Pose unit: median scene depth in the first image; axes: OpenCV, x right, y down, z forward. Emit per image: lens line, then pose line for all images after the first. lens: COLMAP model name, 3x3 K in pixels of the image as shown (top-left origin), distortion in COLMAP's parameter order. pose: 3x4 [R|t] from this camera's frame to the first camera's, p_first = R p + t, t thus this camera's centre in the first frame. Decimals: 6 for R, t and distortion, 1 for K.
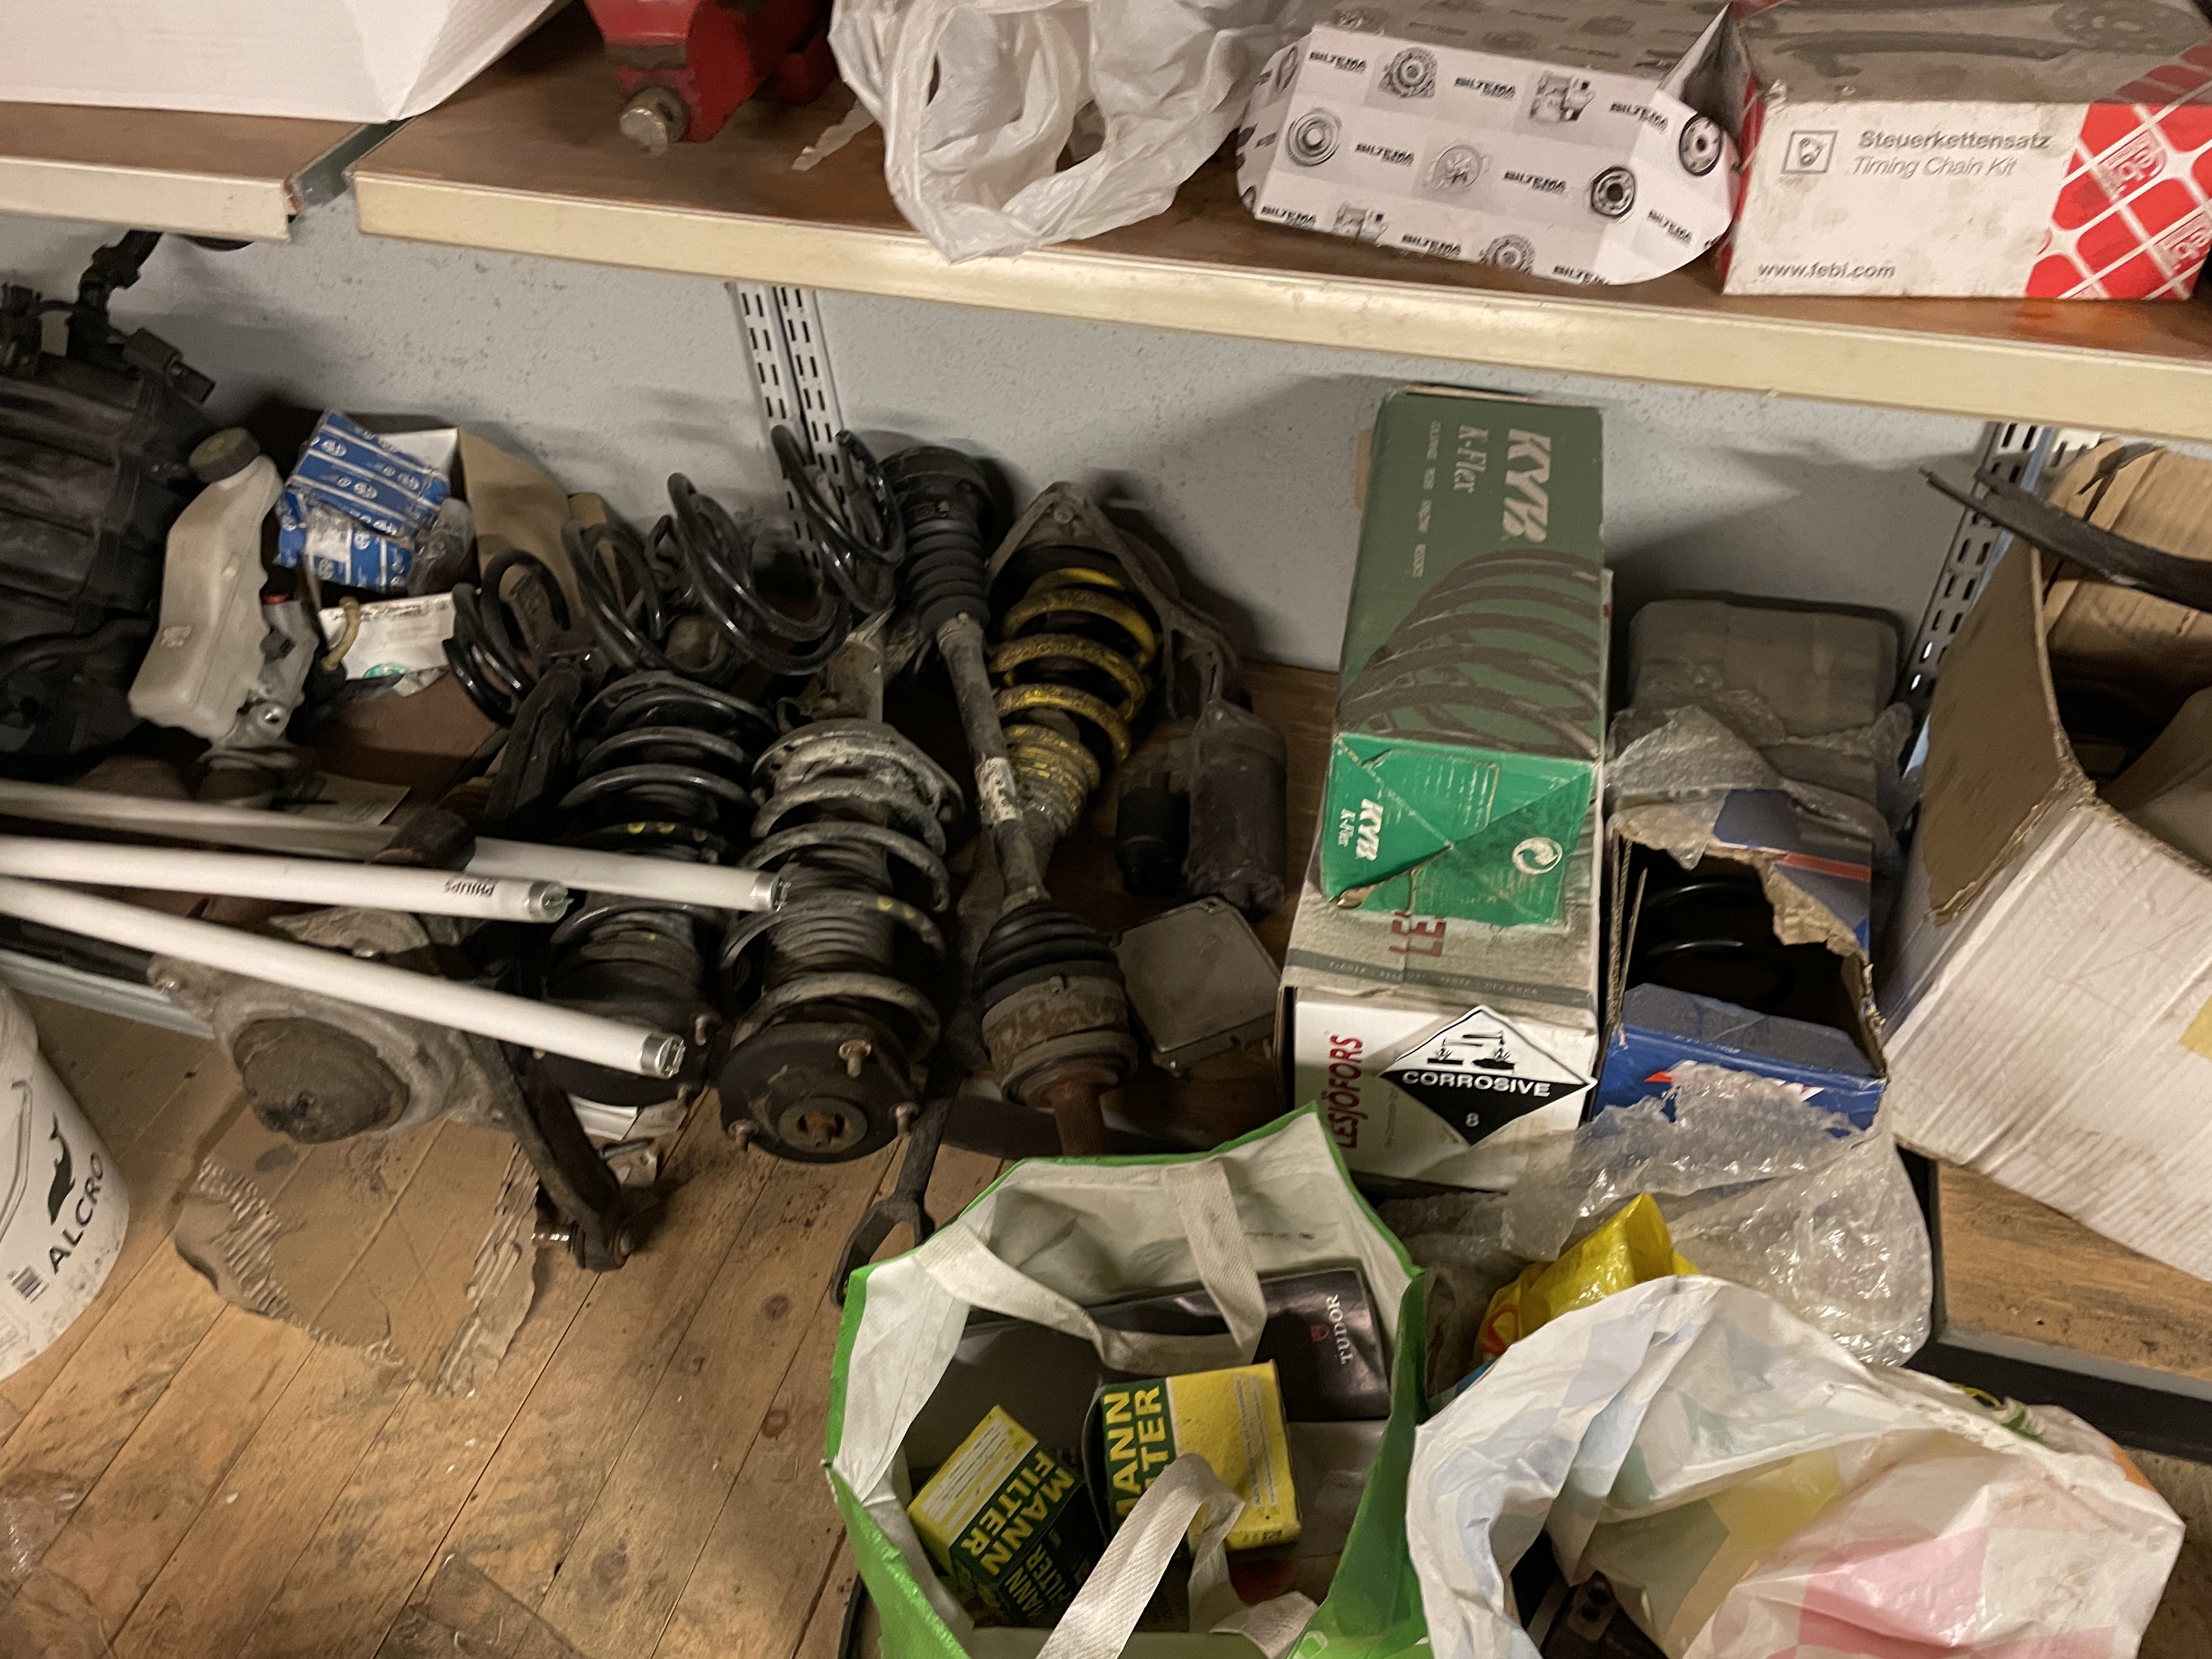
lens RADIAL K [[1671.6, 0, 1116.3], [0, 1671.6, 817.8], [0, 0, 1]] dist [0.090587, -0.121712]
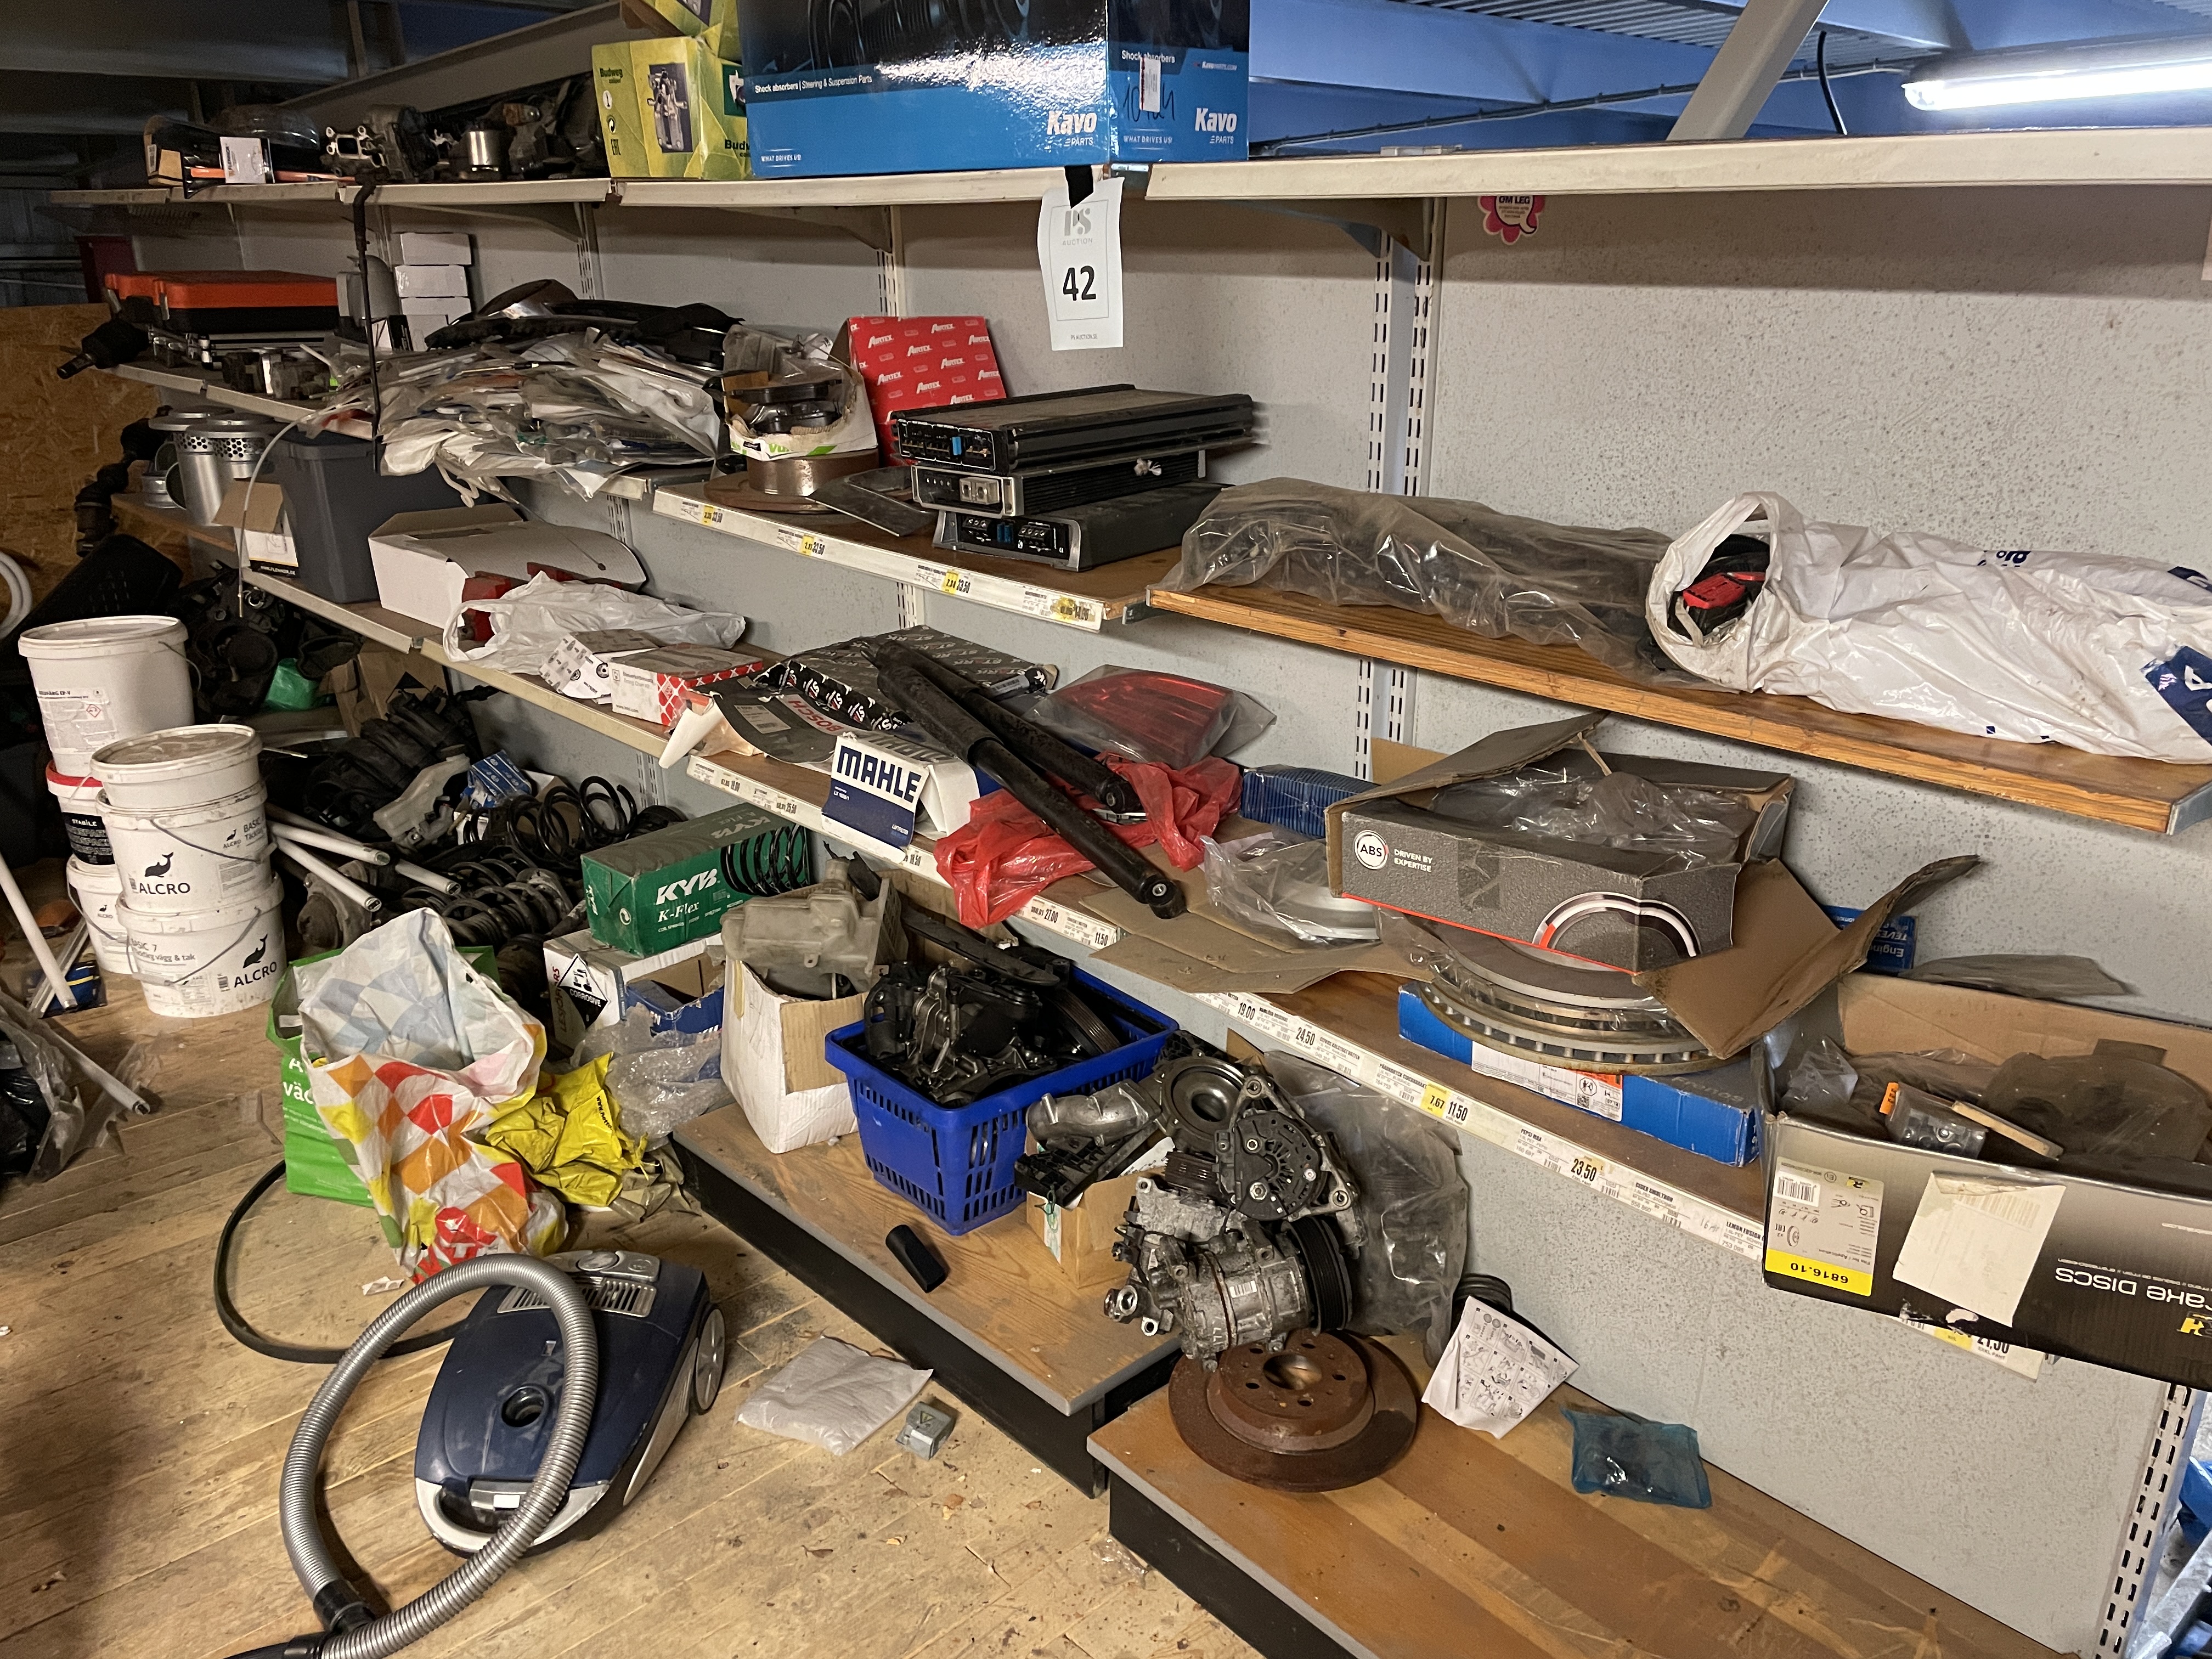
lens RADIAL K [[1671.6, 0, 1114.0], [0, 1671.6, 819.2], [0, 0, 1]] dist [0.090587, -0.121712]
pose [[0.869356, 0.212333, -0.446245, 1.971181], [-0.381682, 0.862076, -0.333382, 0.459578], [0.313909, 0.460151, 0.830495, -1.047725]]
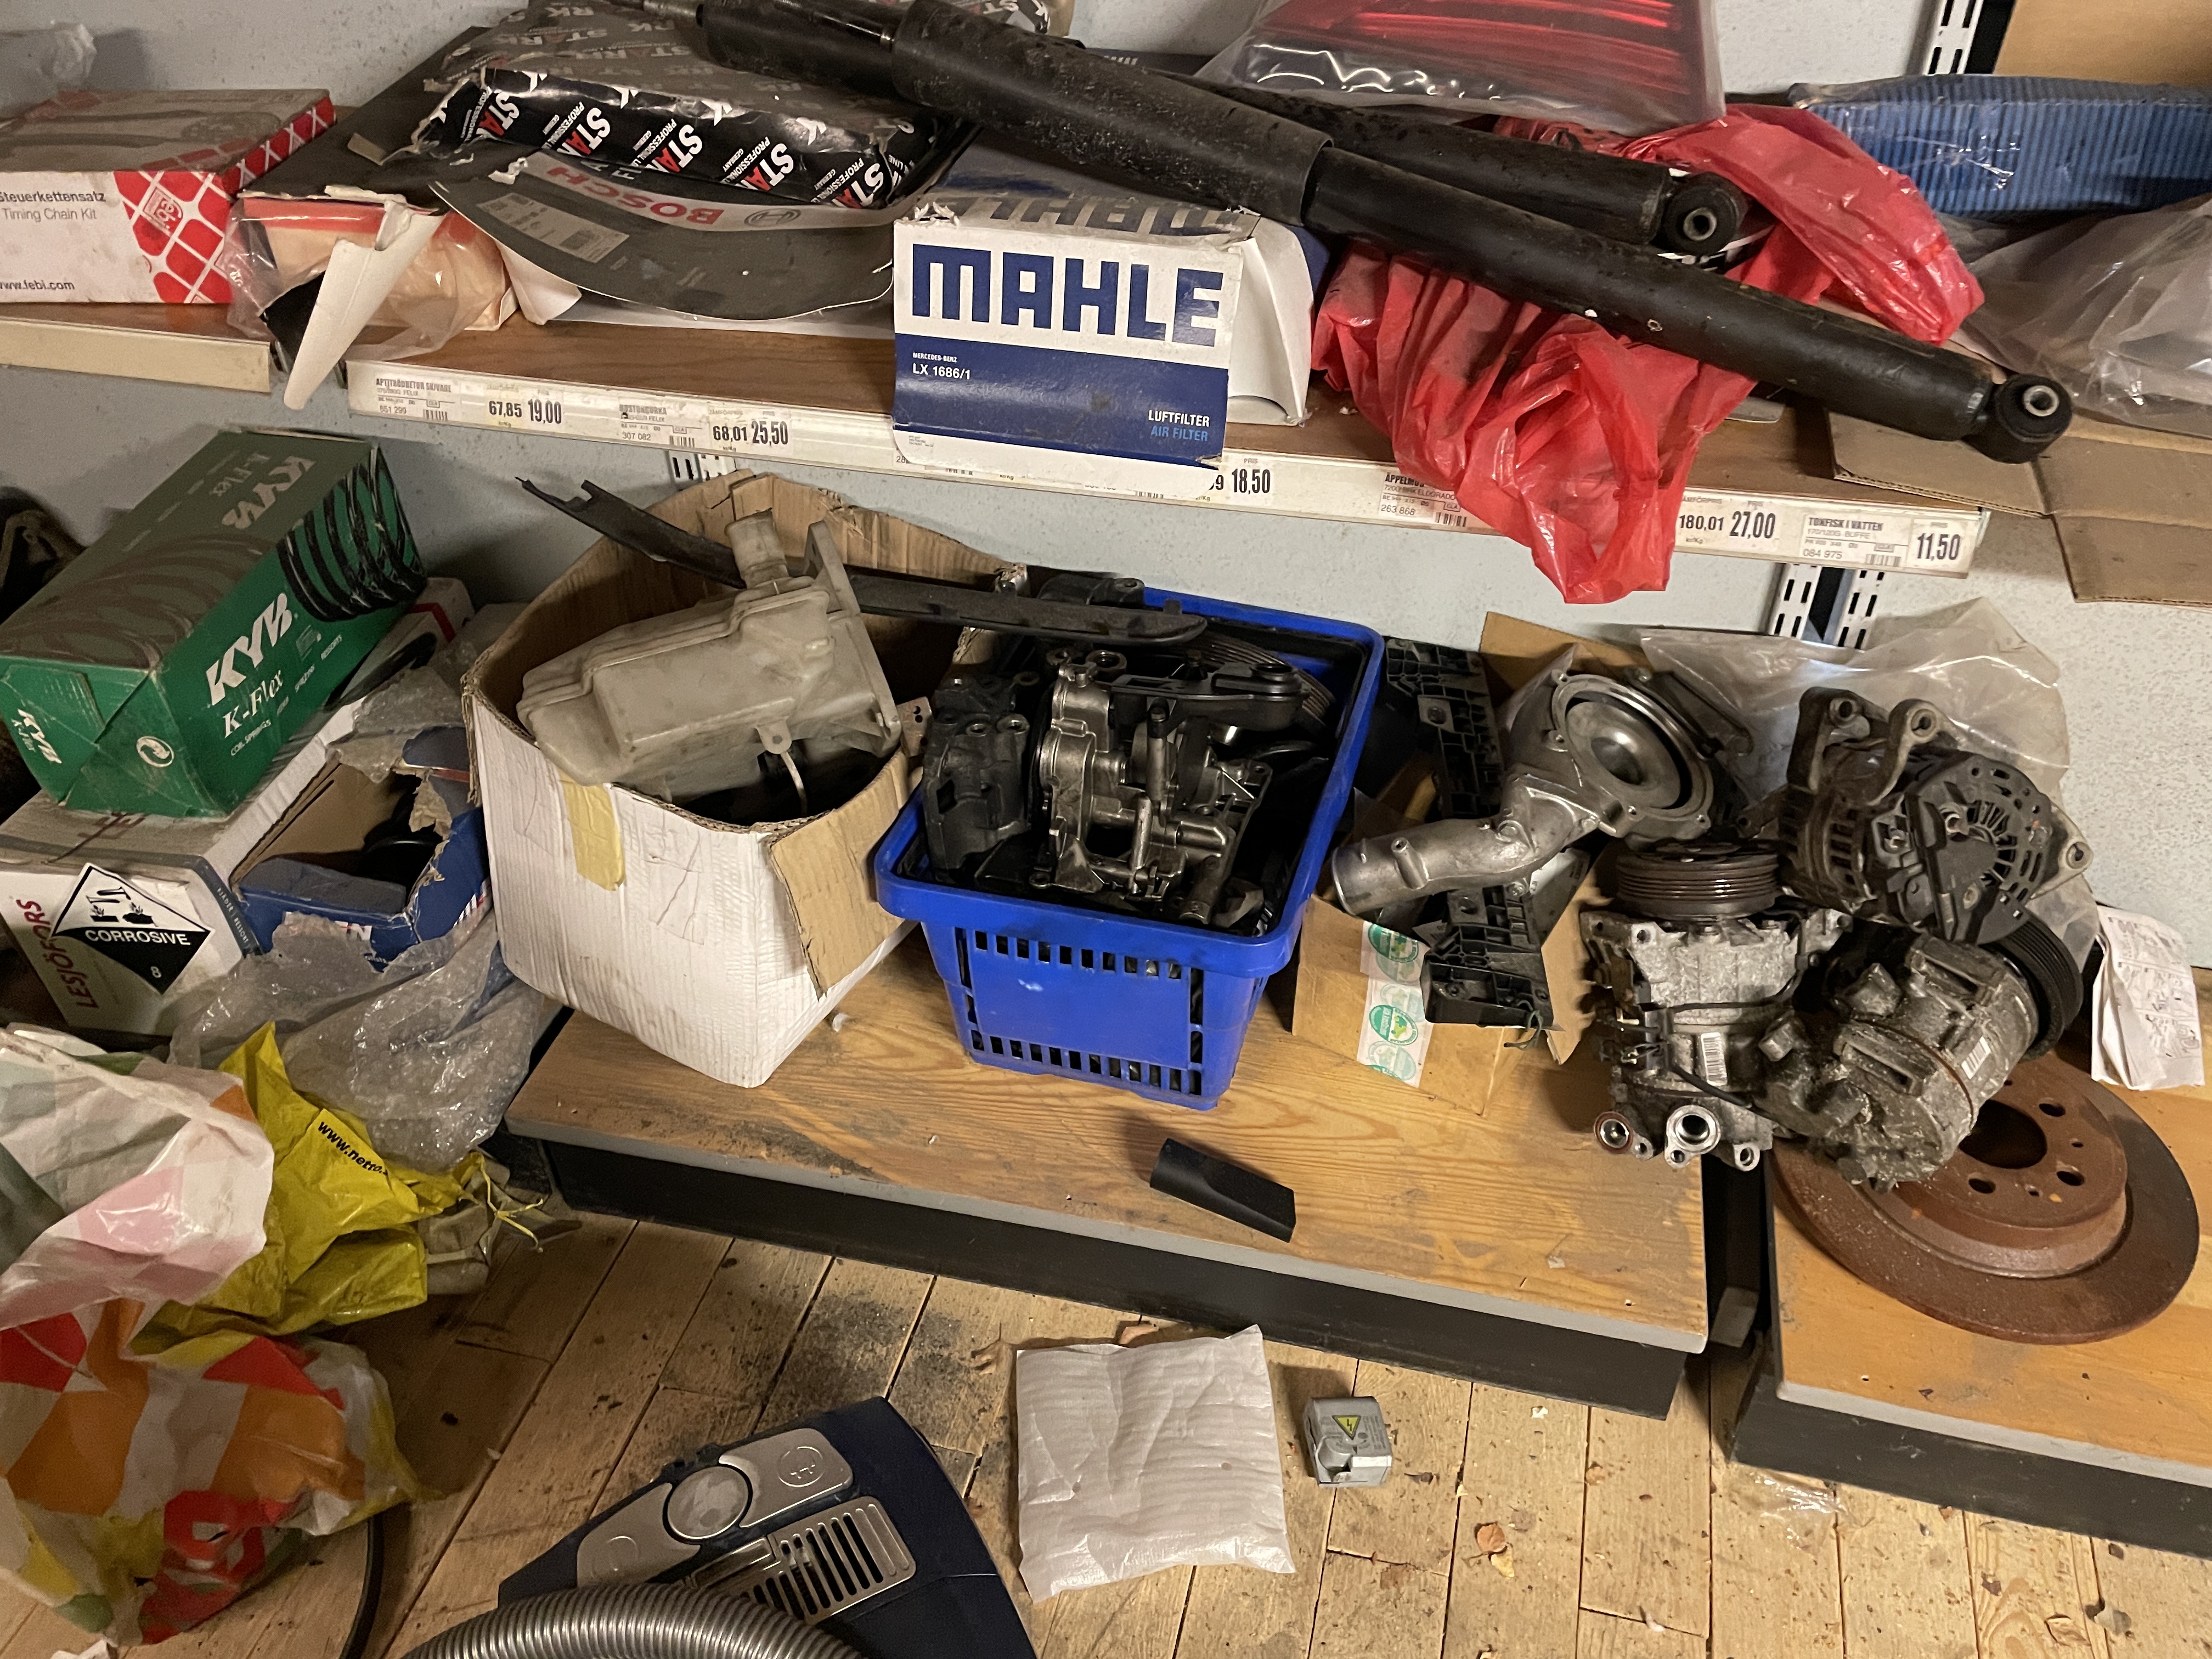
lens RADIAL K [[1671.6, 0, 1127.1], [0, 1671.6, 832.2], [0, 0, 1]] dist [0.090587, -0.121712]
pose [[0.998053, -0.006638, 0.062015, 0.828653], [0.013016, 0.994595, -0.103010, 0.207475], [-0.060996, 0.103617, 0.992745, -0.313558]]
